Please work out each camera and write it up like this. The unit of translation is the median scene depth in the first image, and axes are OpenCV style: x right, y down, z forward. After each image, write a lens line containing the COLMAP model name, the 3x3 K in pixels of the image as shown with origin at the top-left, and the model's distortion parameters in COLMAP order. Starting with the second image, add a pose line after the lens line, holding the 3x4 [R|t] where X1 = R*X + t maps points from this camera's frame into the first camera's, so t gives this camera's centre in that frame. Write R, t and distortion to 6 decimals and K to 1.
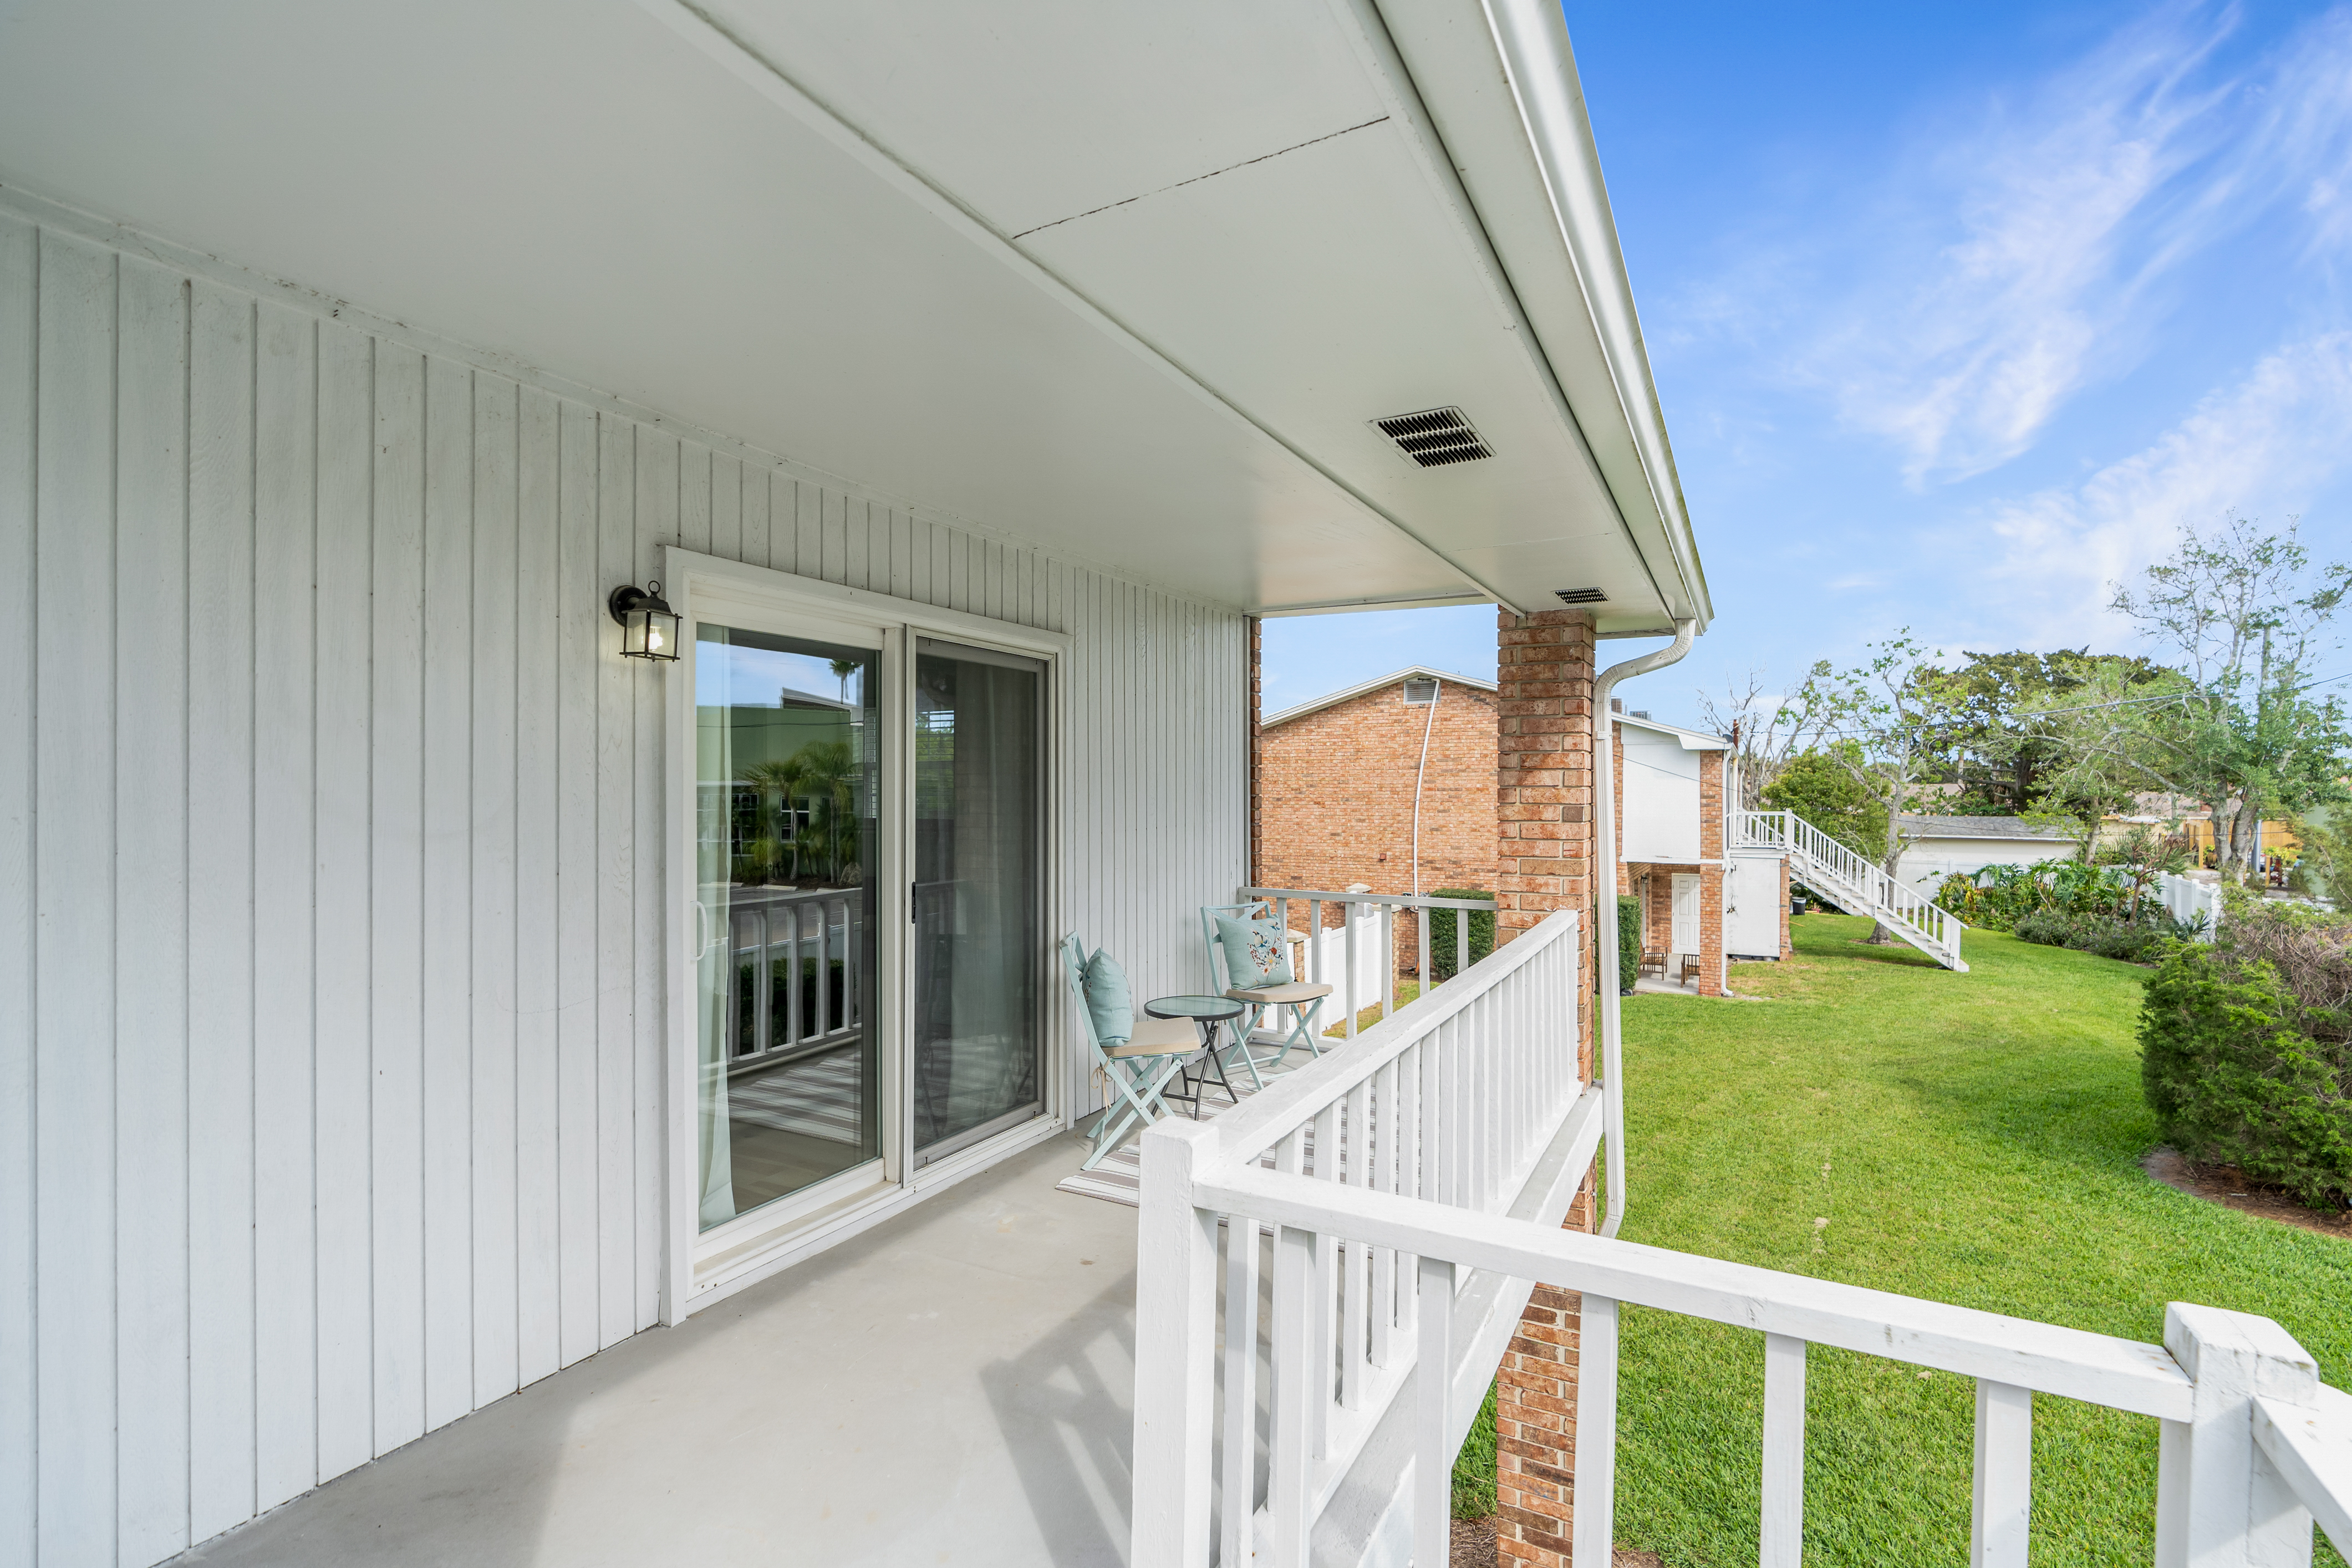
lens RADIAL K [[1068.3, 0, 1184.7], [0, 1068.3, 773.6], [0, 0, 1]] dist [-0.006302, 0.001480]
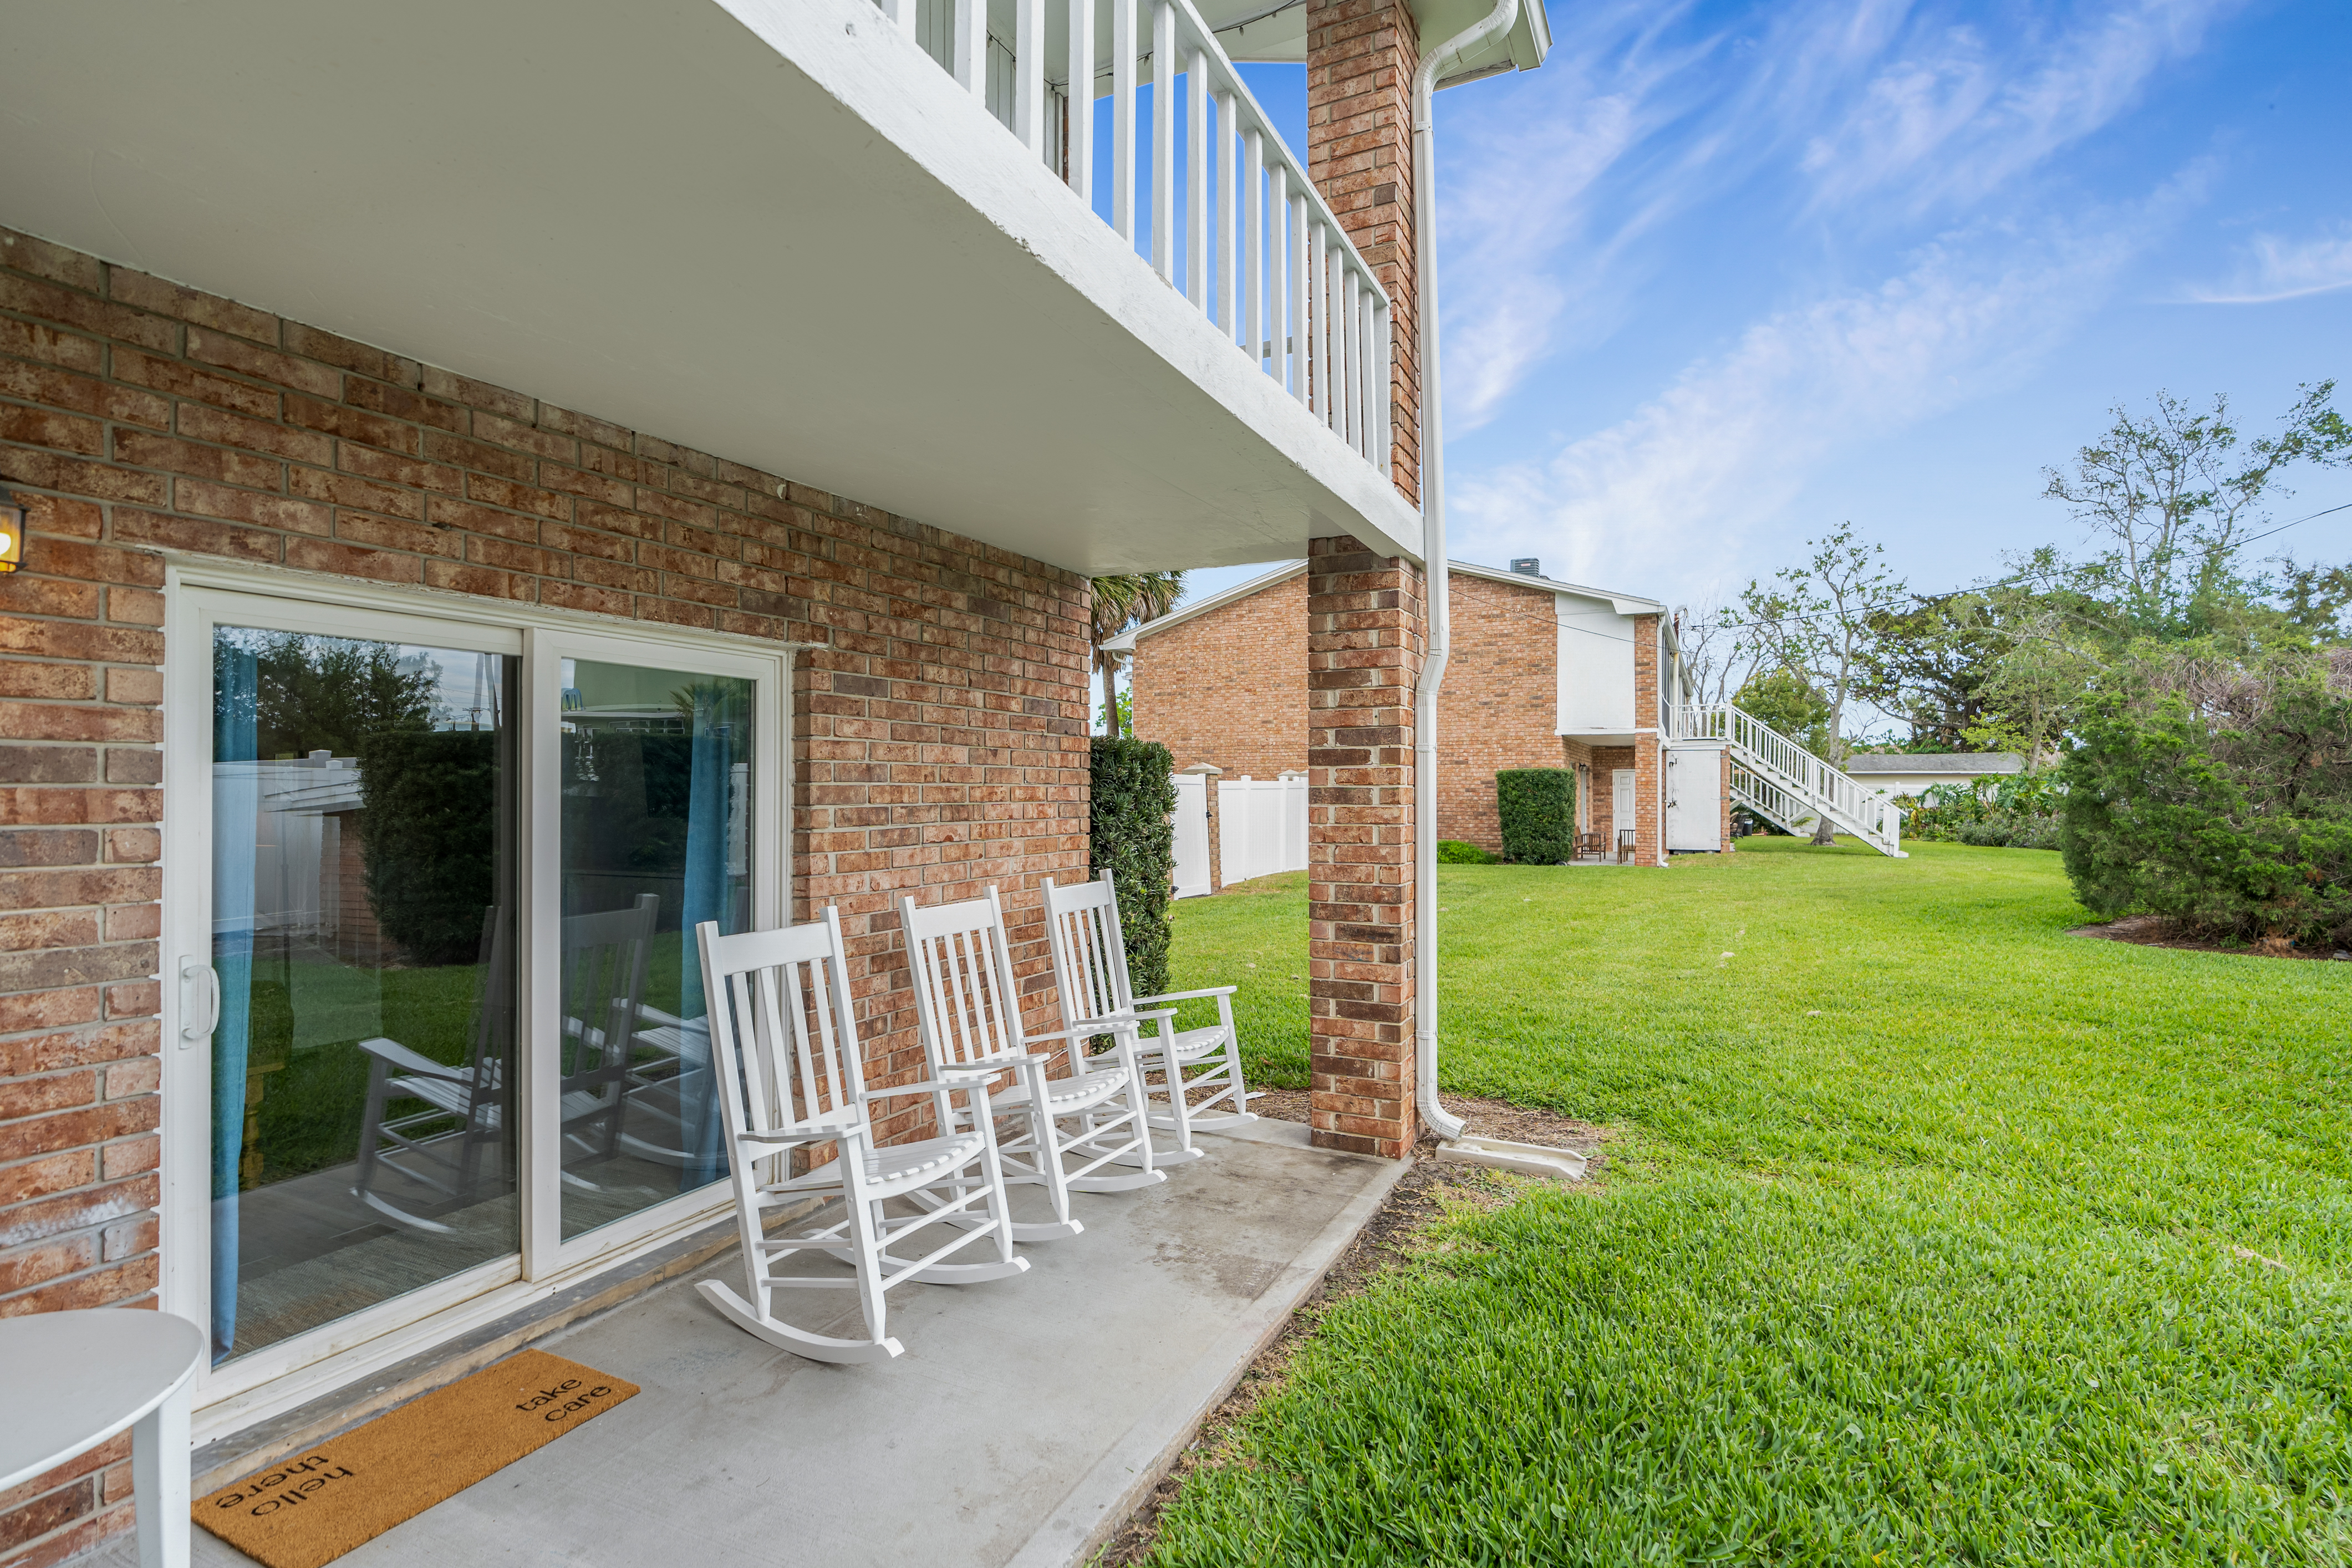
lens RADIAL K [[1085.0, 0, 1184.4], [0, 1085.0, 785.0], [0, 0, 1]] dist [-0.008090, -0.000399]
pose [[0.999518, -0.003365, 0.030854, 0.037965], [0.003459, 0.999990, -0.002996, 0.123986], [-0.030843, 0.003101, 0.999519, 0.021874]]
